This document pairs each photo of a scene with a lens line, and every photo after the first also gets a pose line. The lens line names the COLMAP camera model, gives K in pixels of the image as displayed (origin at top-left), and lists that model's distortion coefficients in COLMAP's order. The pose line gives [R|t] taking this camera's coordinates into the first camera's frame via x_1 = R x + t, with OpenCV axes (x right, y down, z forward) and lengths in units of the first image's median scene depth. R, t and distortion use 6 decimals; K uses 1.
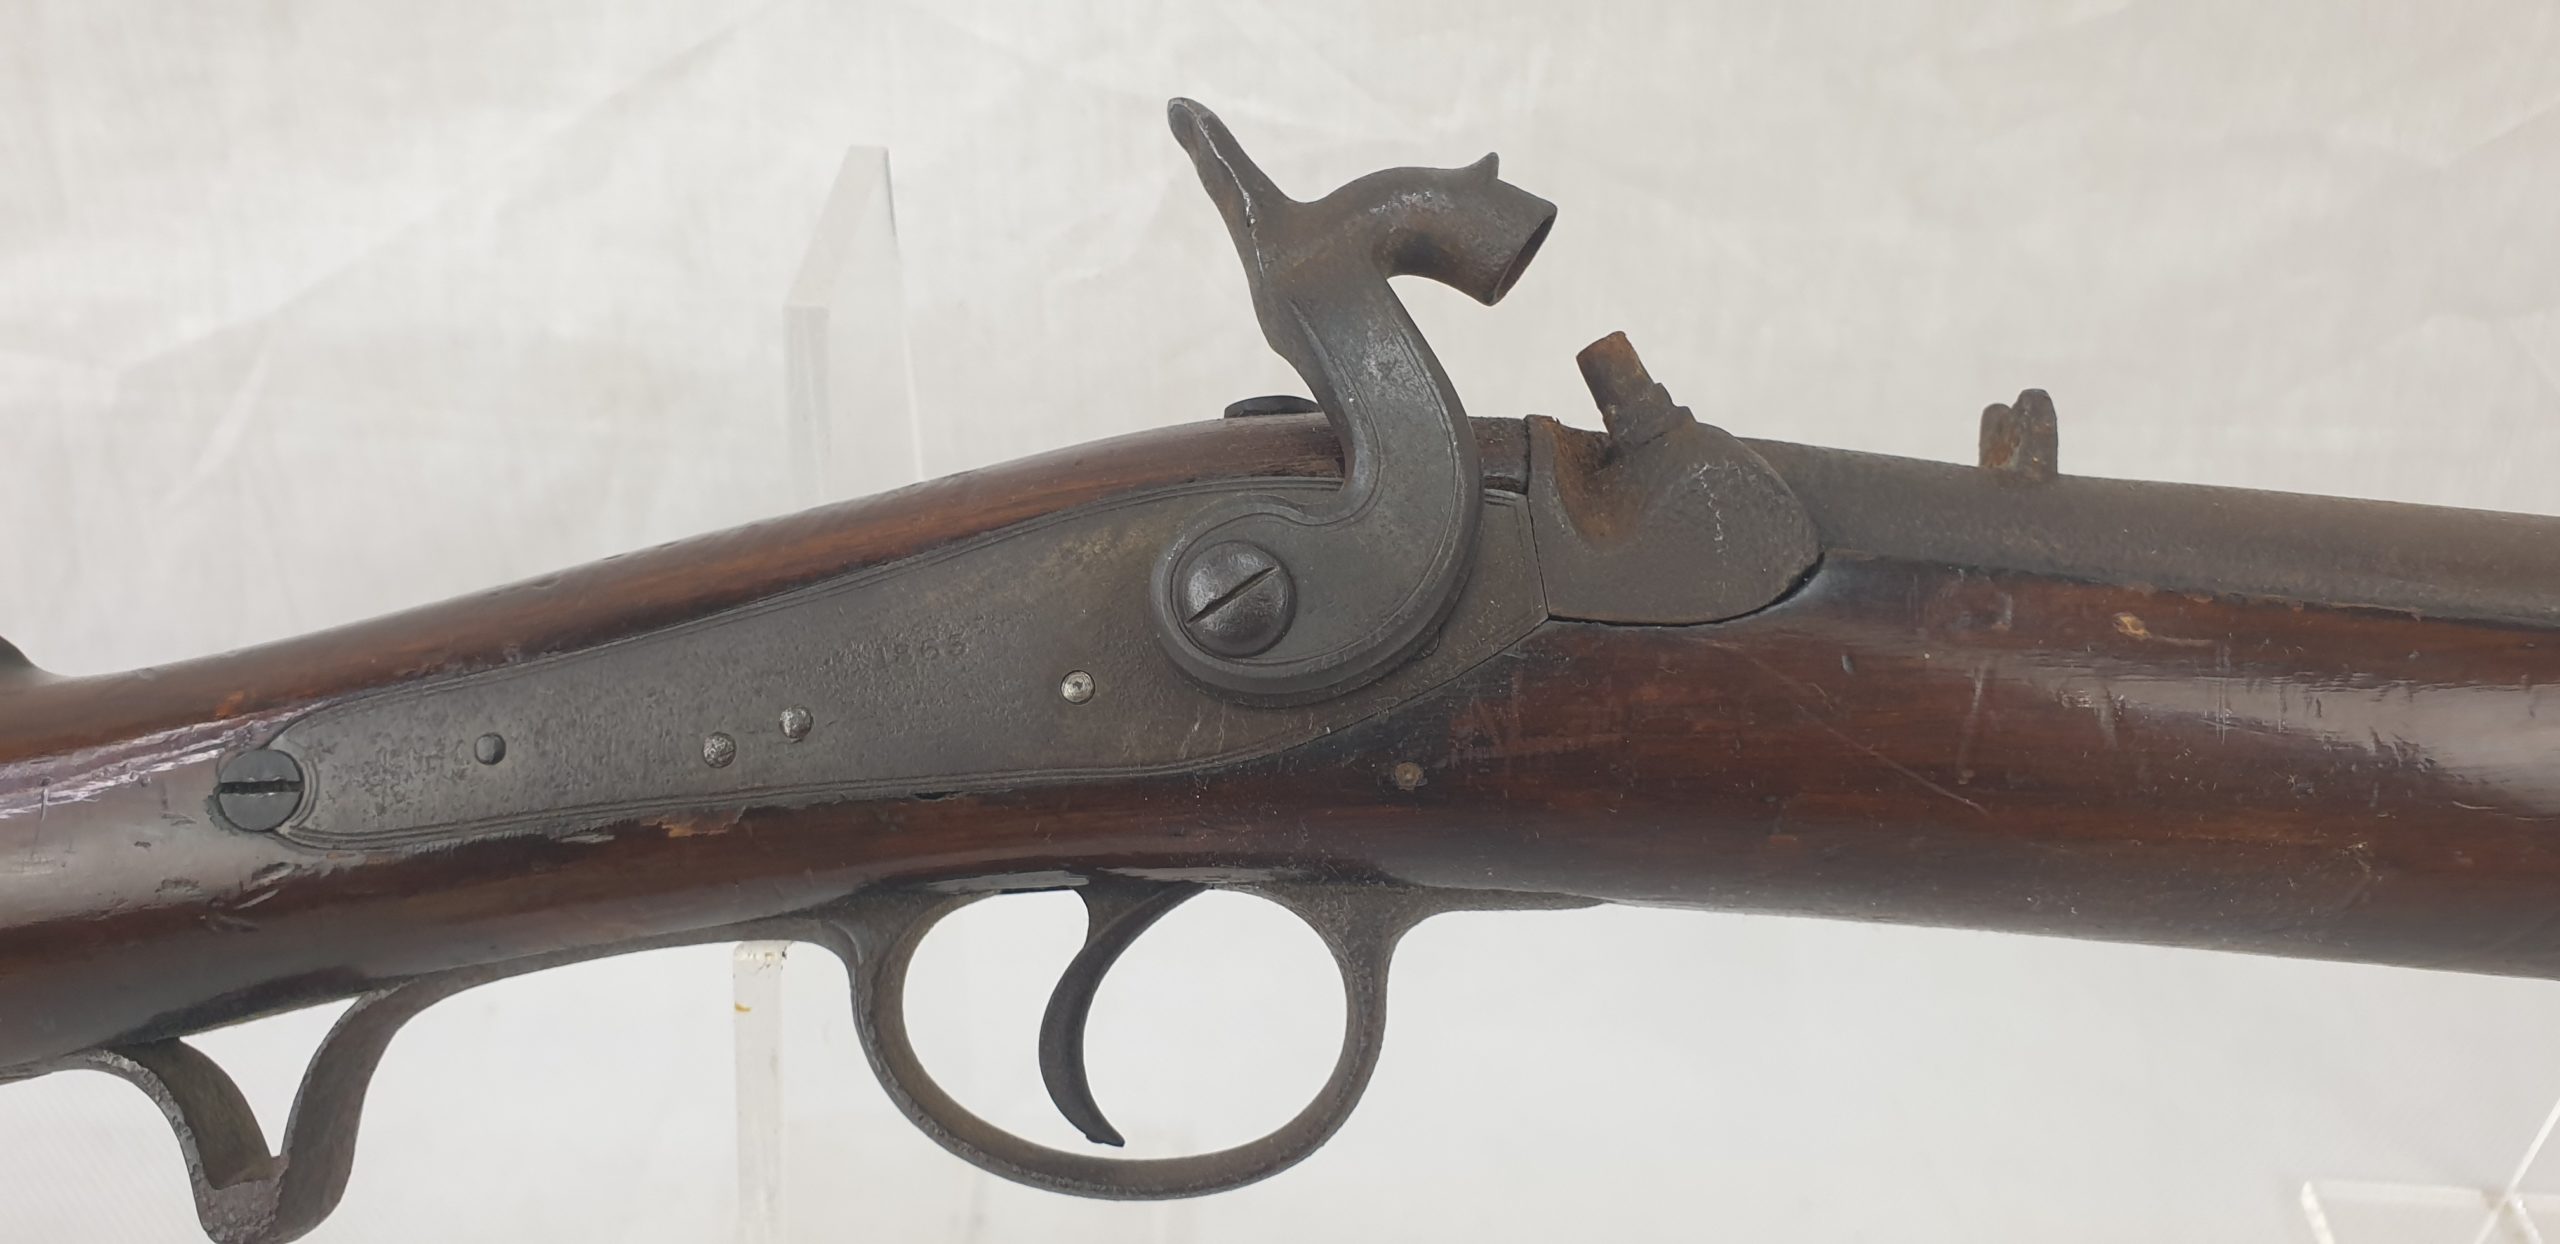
lens RADIAL K [[2064.3, 0, 1282.7], [0, 2064.3, 595.1], [0, 0, 1]] dist [0.017674, -0.071091]
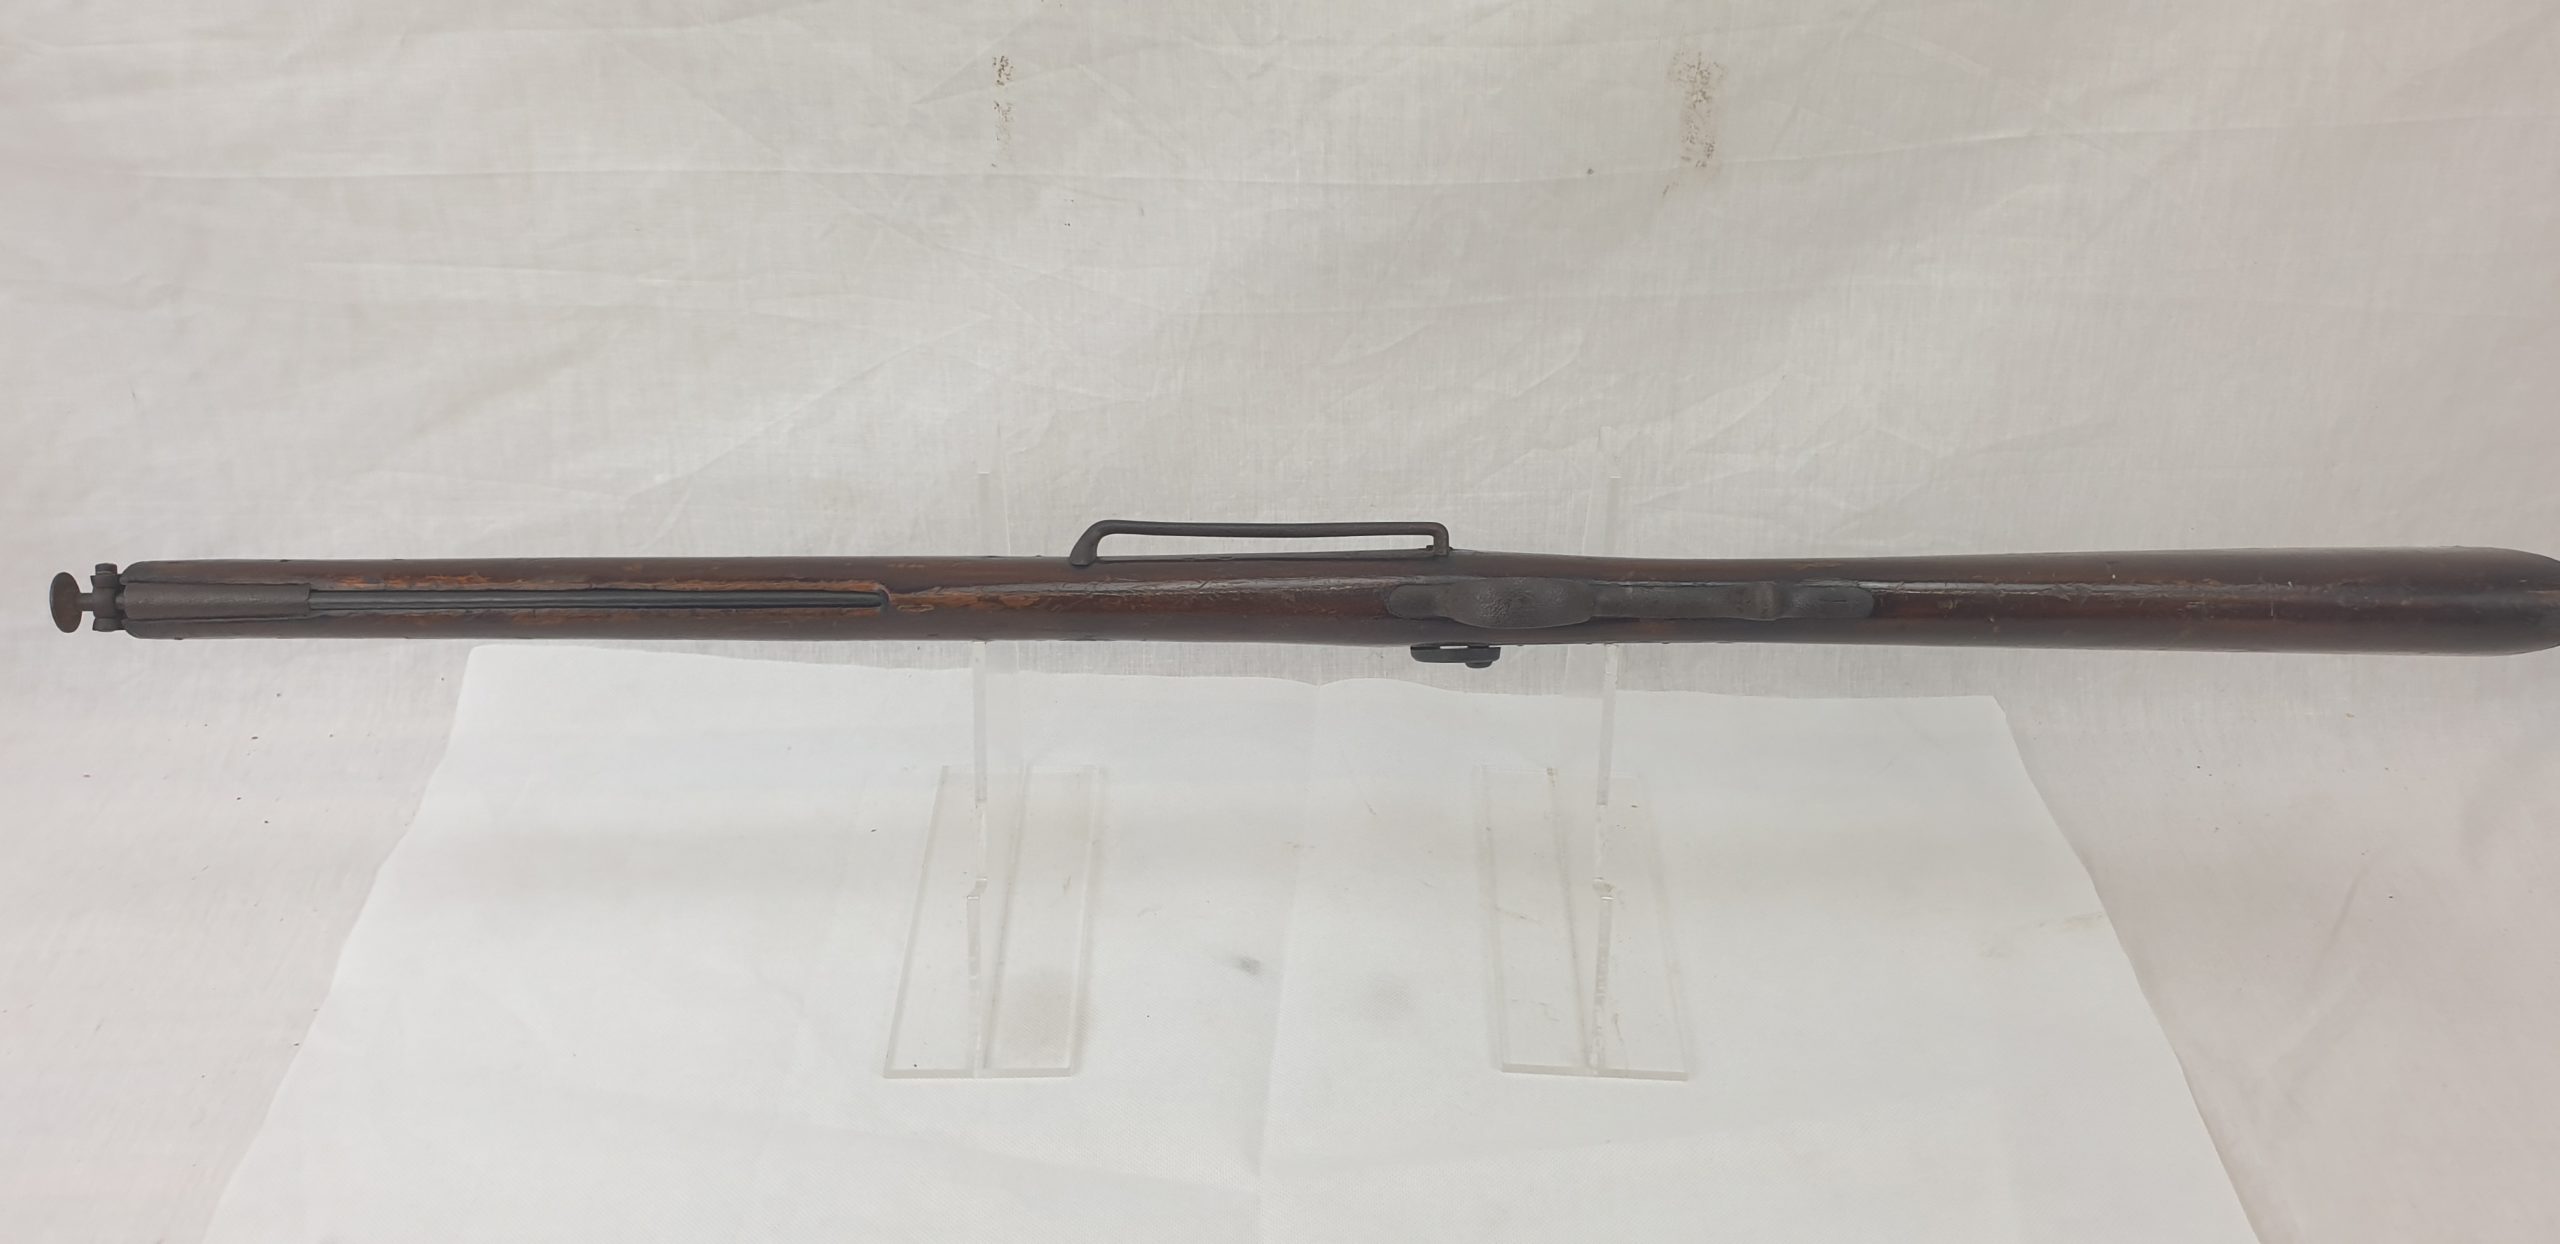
lens RADIAL K [[2064.3, 0, 1274.6], [0, 2064.3, 617.3], [0, 0, 1]] dist [0.017674, -0.071091]
pose [[0.998114, -0.037420, 0.048666, 0.094007], [0.037774, 0.999266, -0.006368, 0.089089], [-0.048392, 0.008195, 0.998795, -1.672711]]
